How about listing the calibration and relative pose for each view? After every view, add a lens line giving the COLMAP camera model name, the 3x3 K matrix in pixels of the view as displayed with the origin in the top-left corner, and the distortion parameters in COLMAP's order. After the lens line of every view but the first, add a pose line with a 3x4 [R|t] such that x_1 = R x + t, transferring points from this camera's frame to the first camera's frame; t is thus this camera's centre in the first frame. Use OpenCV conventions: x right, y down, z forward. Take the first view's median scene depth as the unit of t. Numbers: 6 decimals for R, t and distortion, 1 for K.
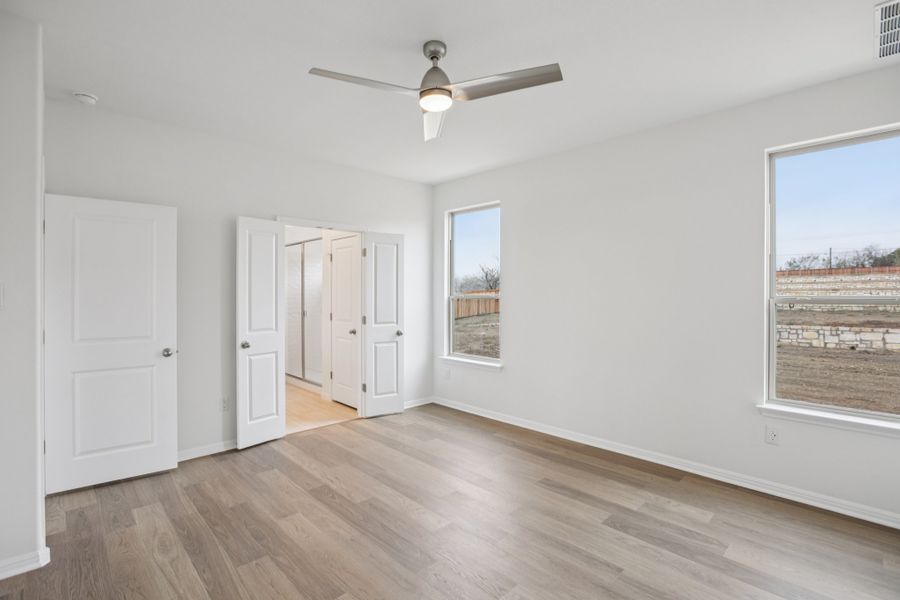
lens RADIAL K [[421.4, 0, 445.6], [0, 421.4, 300.6], [0, 0, 1]] dist [-0.022602, 0.001594]
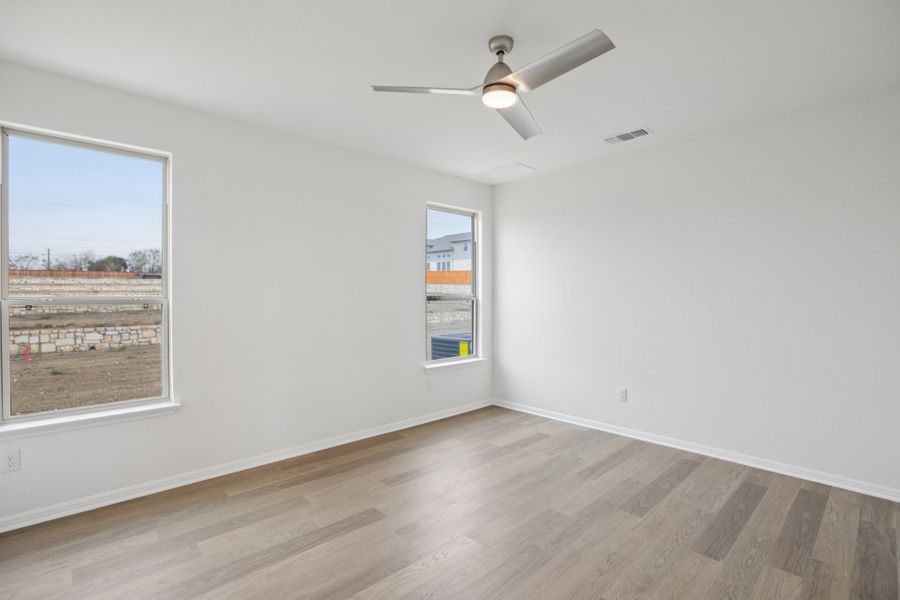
lens RADIAL K [[421.4, 0, 453.1], [0, 421.4, 292.8], [0, 0, 1]] dist [-0.022602, 0.001594]
pose [[0.029980, 0.003762, 0.999543, -0.172167], [0.020301, 0.999784, -0.004372, -0.002372], [-0.999344, 0.020423, 0.029897, 0.183265]]
